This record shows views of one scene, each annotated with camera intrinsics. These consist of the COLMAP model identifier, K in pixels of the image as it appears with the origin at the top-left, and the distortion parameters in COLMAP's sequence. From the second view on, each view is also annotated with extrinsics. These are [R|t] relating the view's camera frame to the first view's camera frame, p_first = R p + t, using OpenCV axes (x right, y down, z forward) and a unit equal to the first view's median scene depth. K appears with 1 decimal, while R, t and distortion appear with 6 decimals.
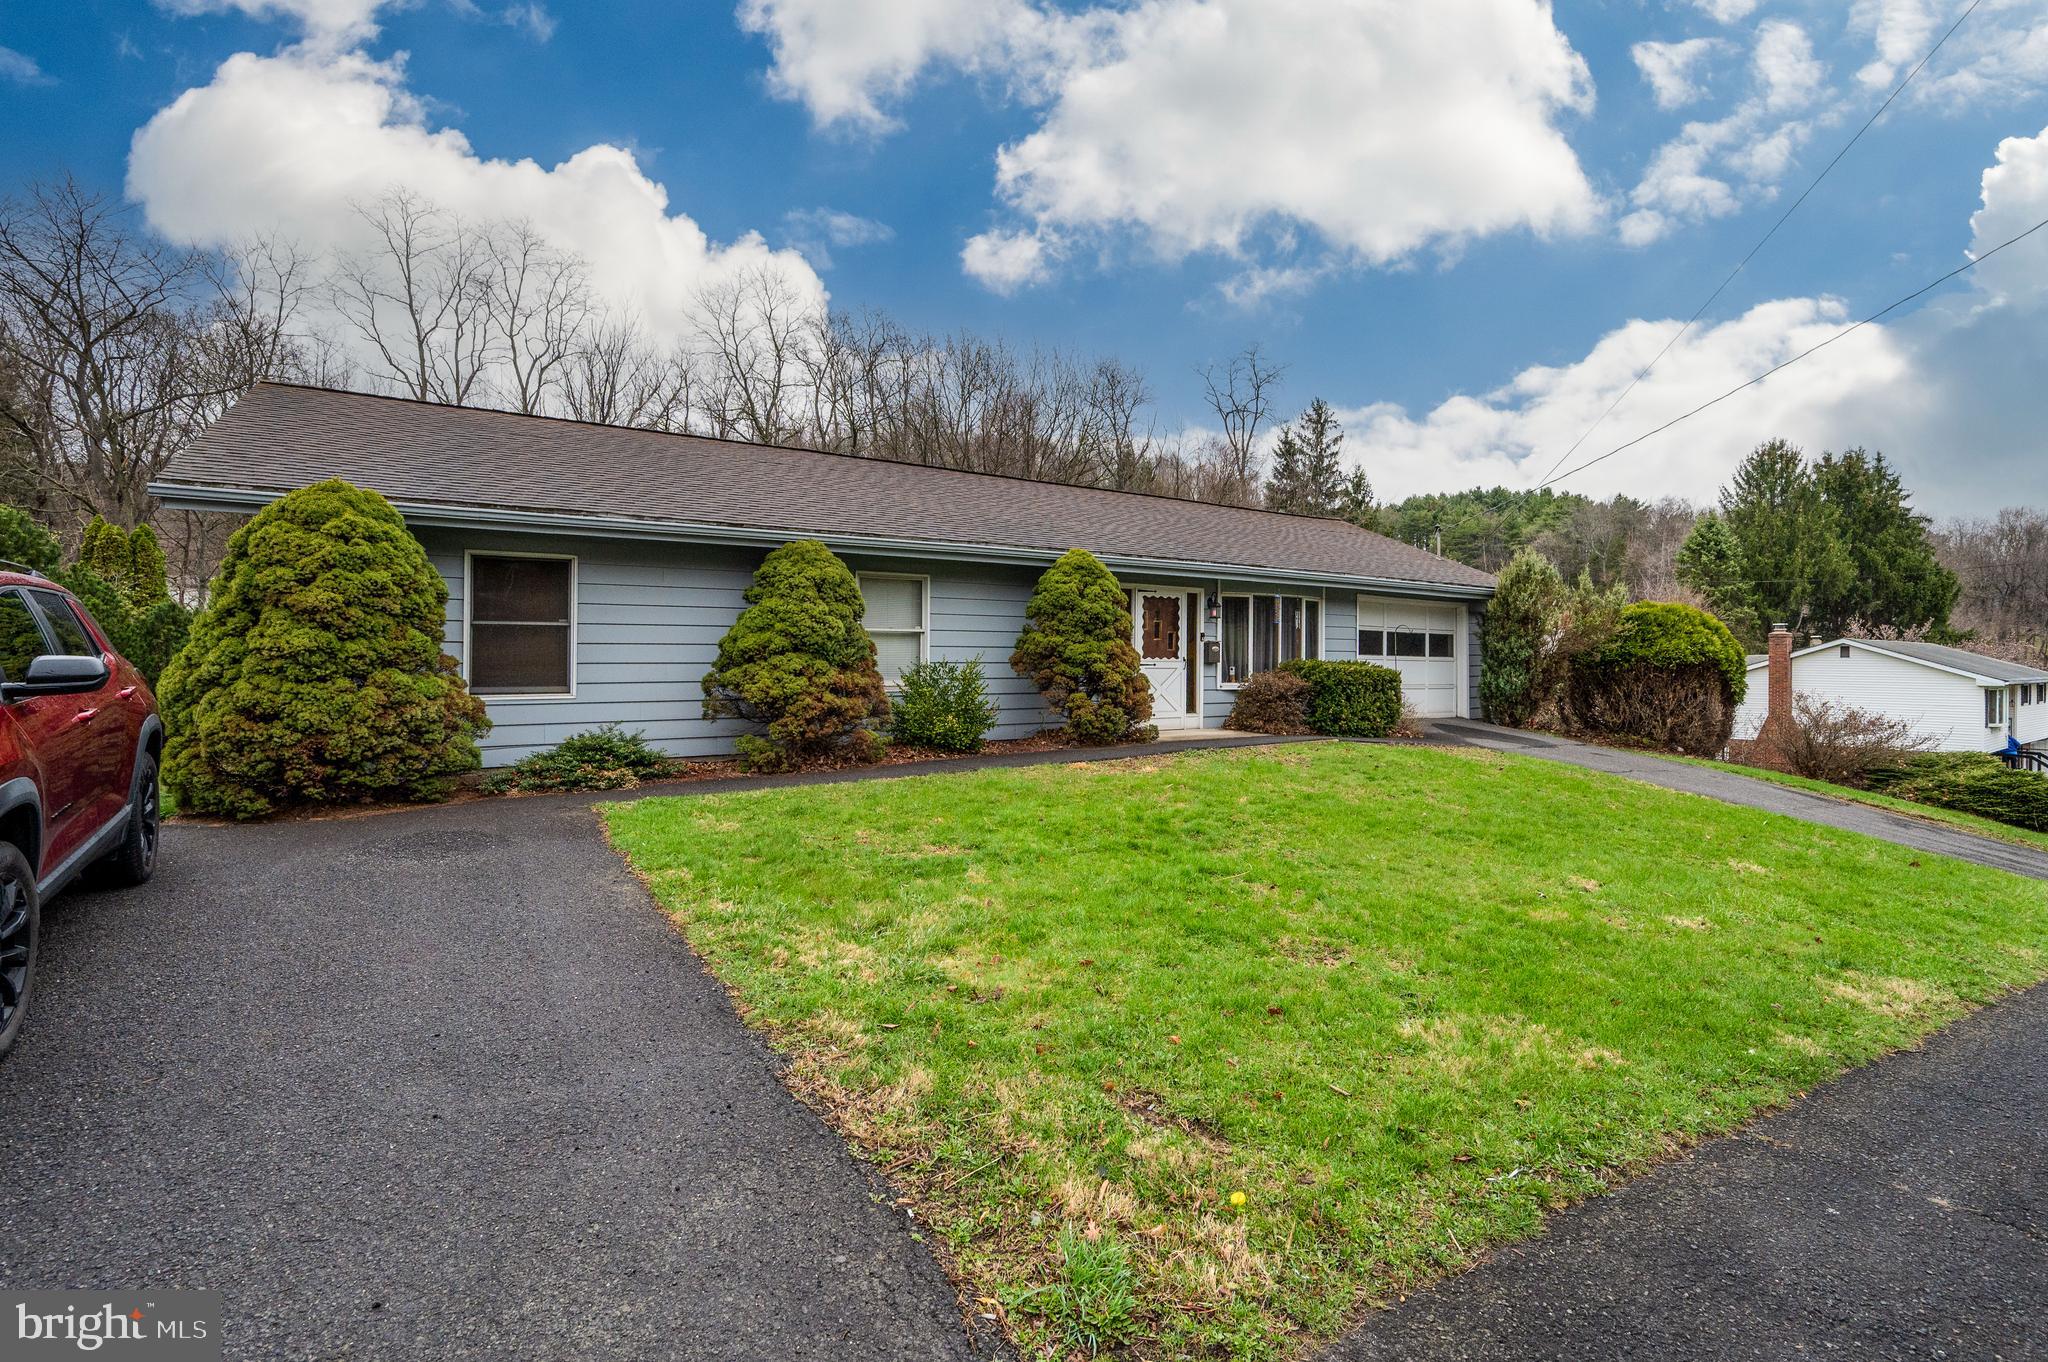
lens RADIAL K [[926.1, 0, 1028.5], [0, 926.1, 648.4], [0, 0, 1]] dist [-0.002345, 0.000429]
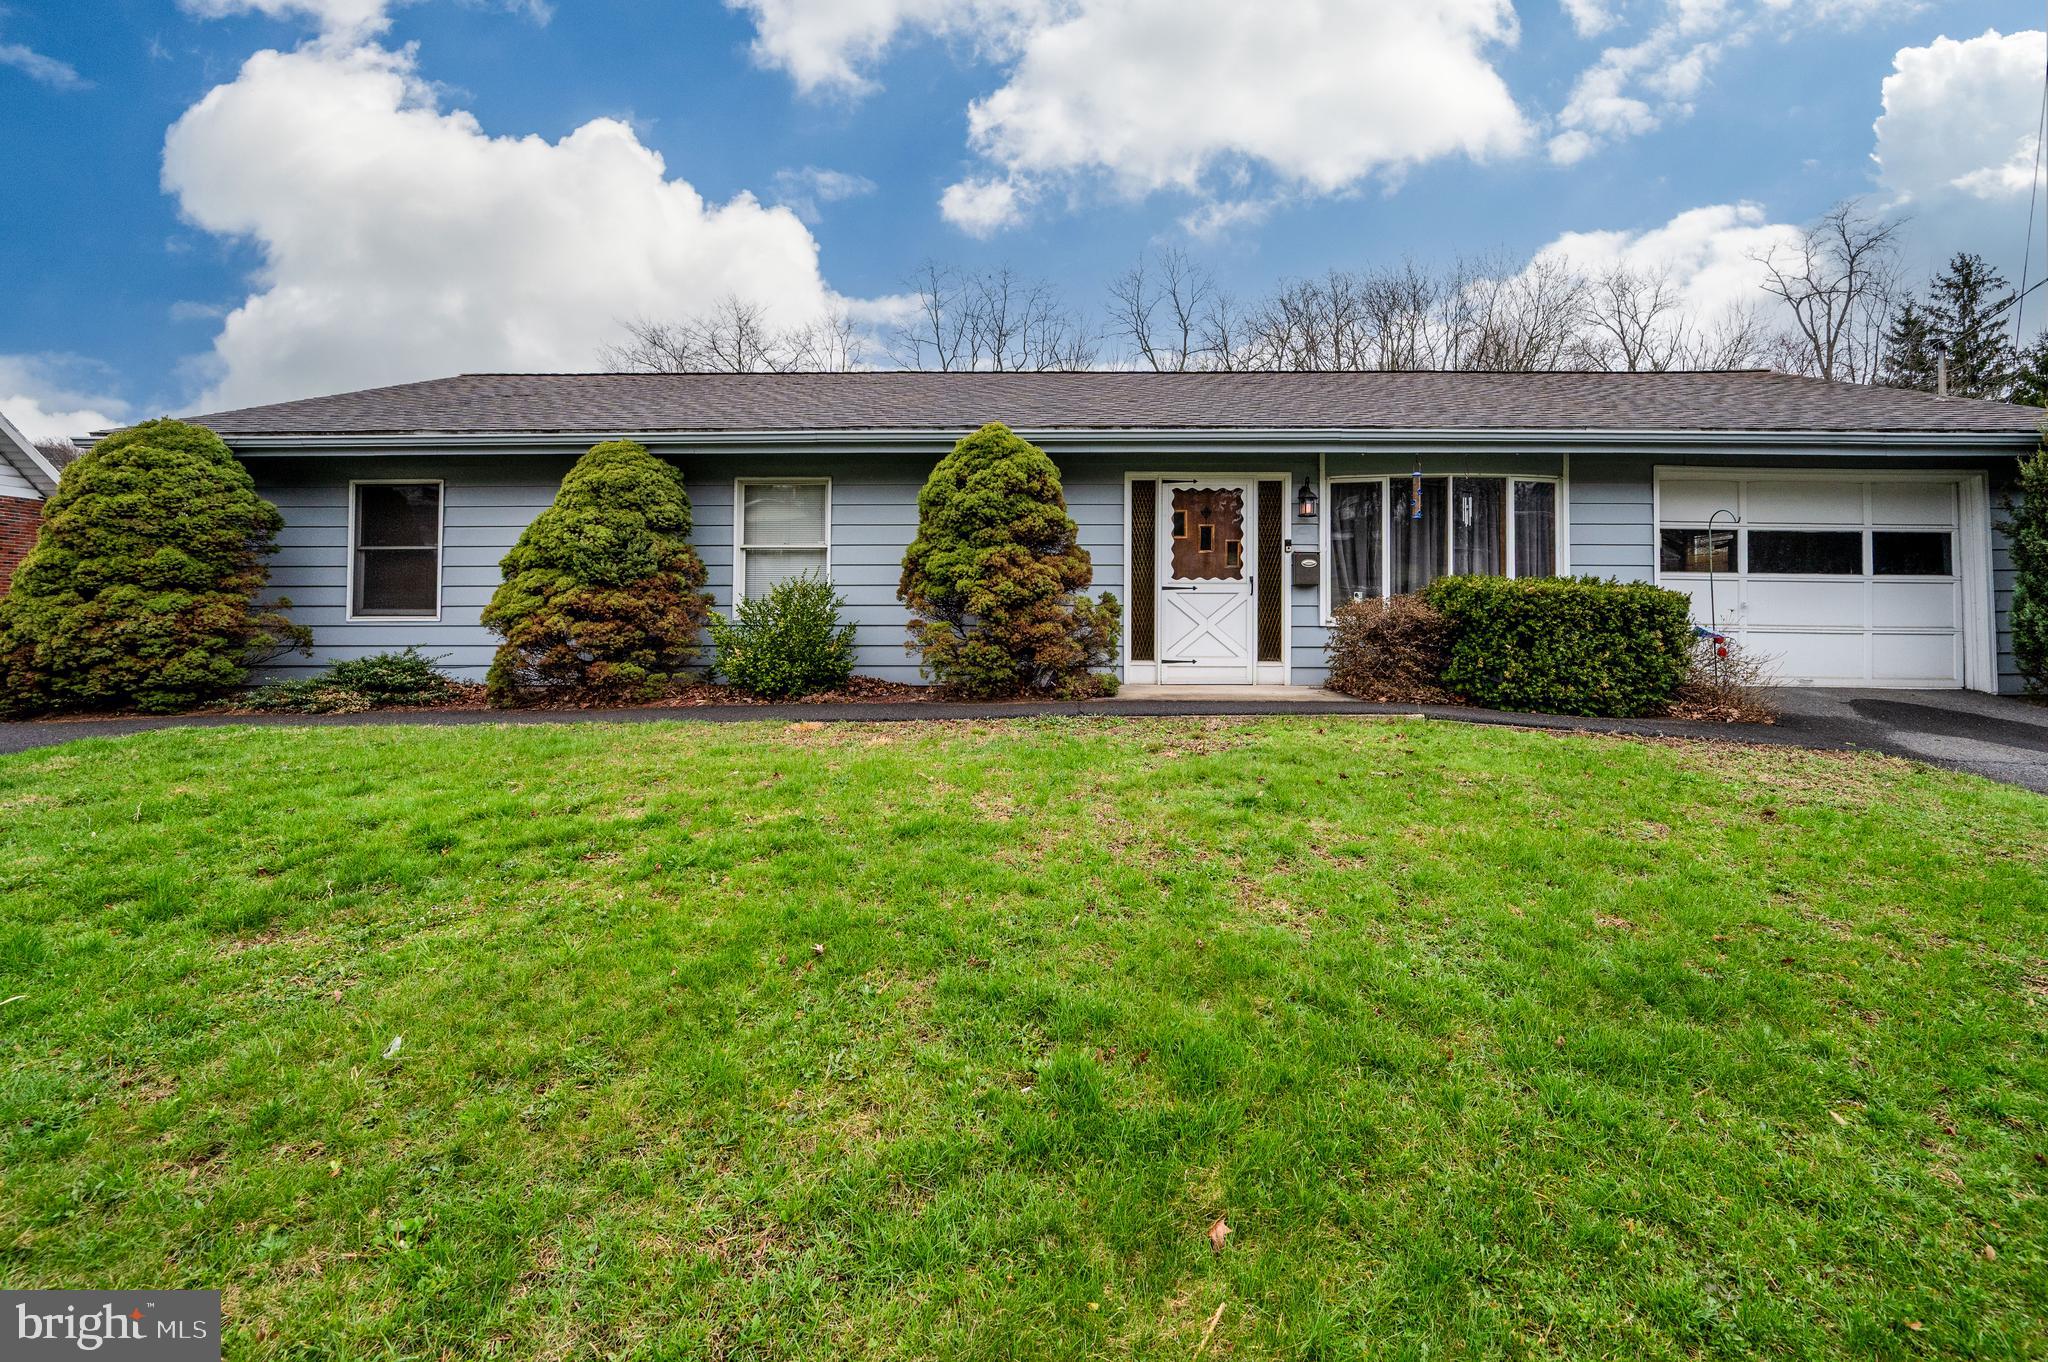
lens RADIAL K [[807.7, 0, 1068.7], [0, 807.7, 600.1], [0, 0, 1]] dist [-0.002512, -0.000354]
pose [[0.832589, -0.011341, -0.553776, 0.455604], [0.008362, 0.999934, -0.007905, 0.035539], [0.553829, 0.001951, 0.832628, 0.527333]]
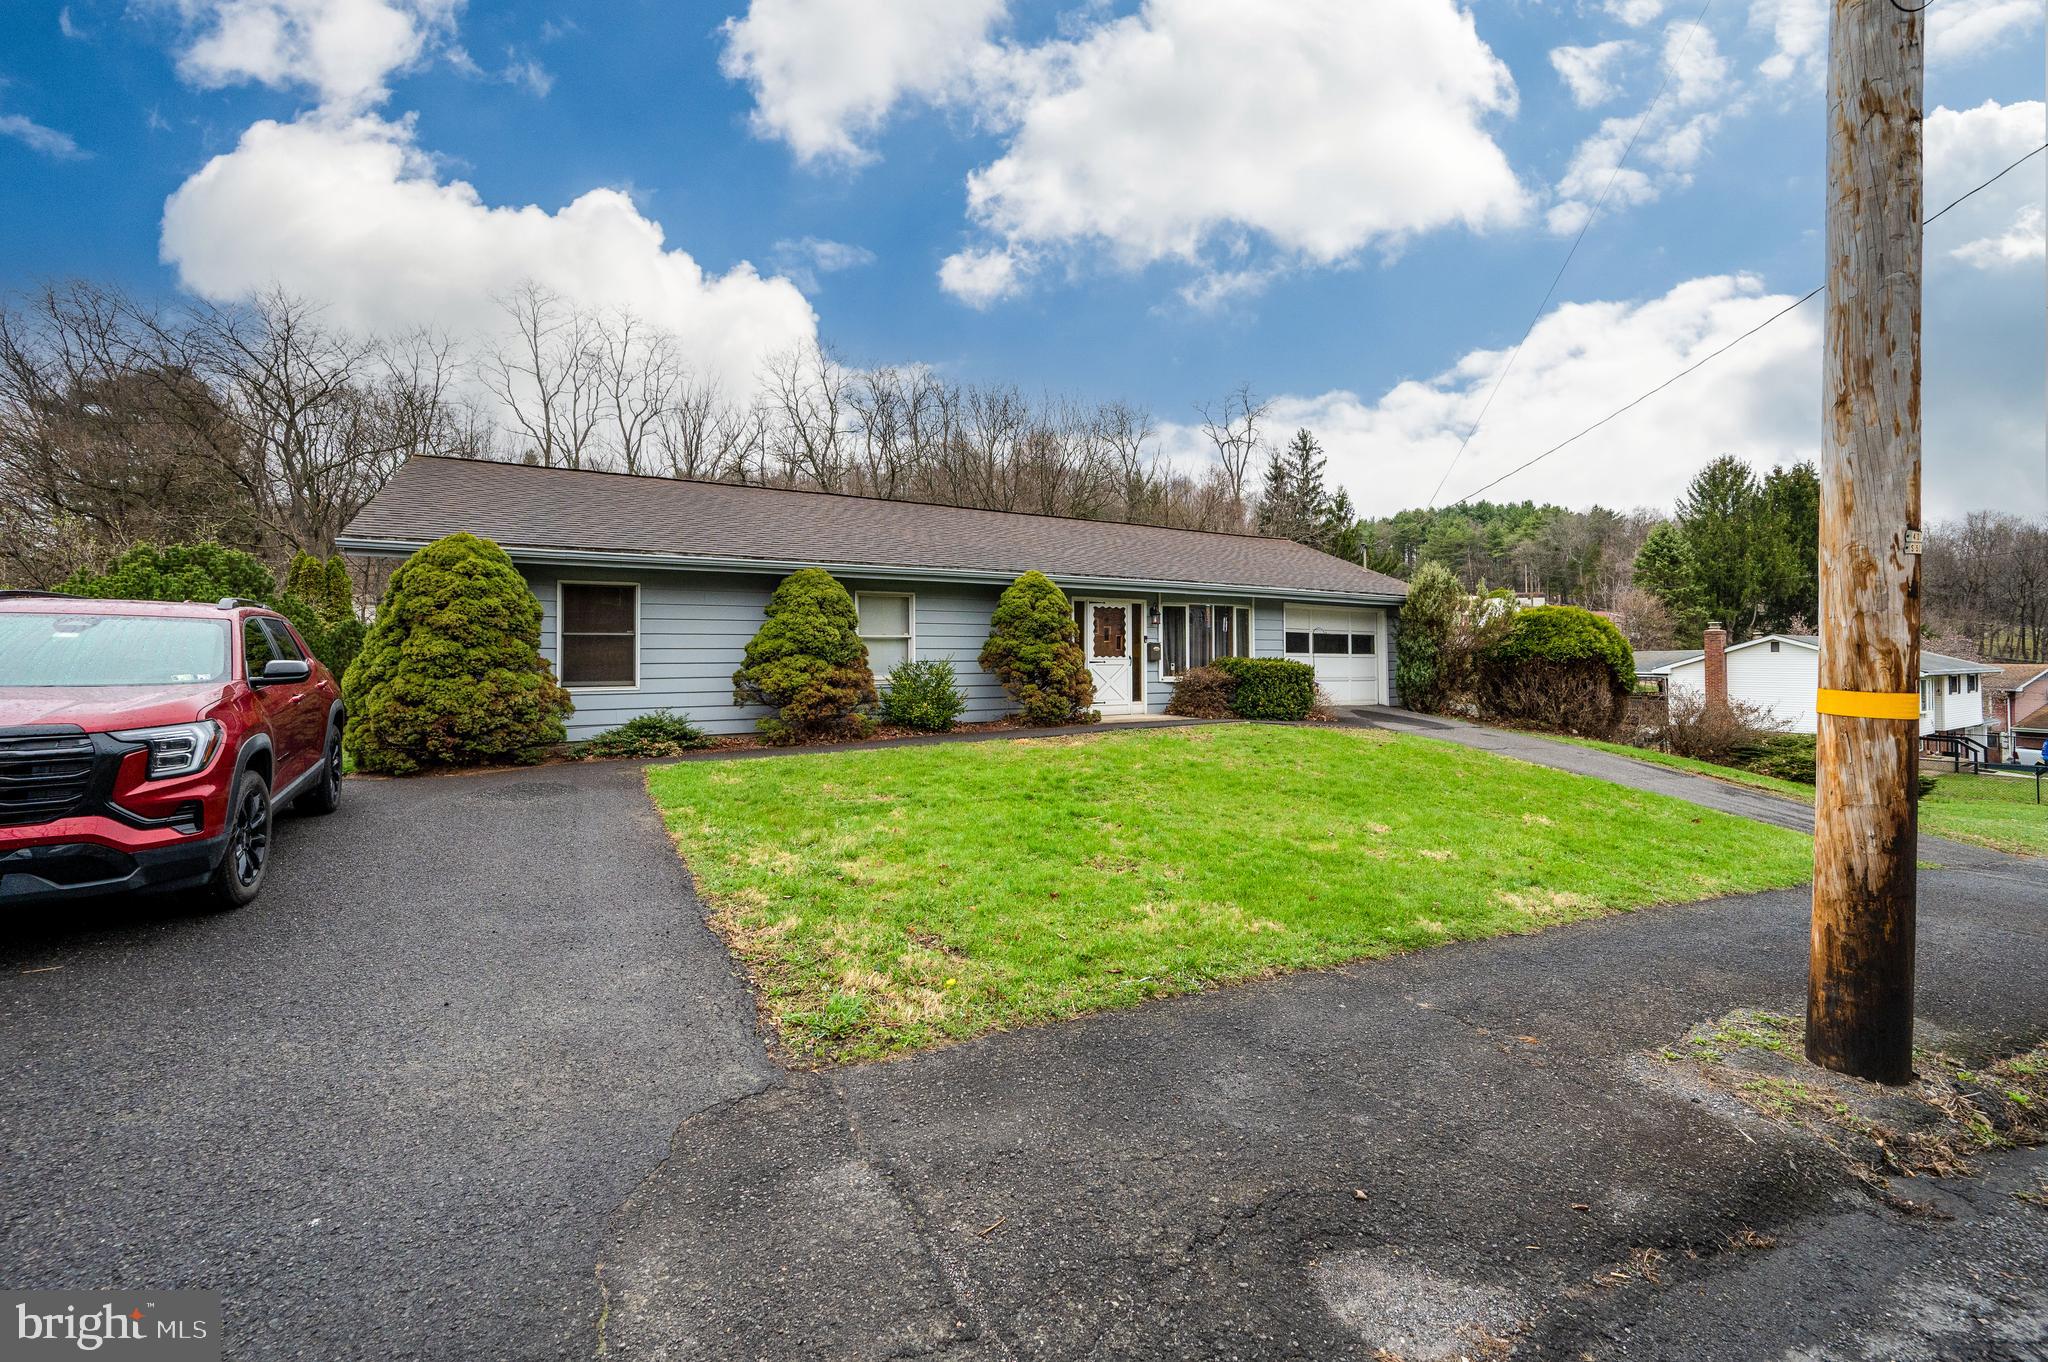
lens RADIAL K [[809.7, 0, 1016.1], [0, 809.7, 642.9], [0, 0, 1]] dist [-0.001362, -0.000334]
pose [[0.997964, -0.007595, -0.063333, 0.101883], [0.007136, 0.999947, -0.007473, -0.000921], [0.063387, 0.007006, 0.997964, -0.104346]]
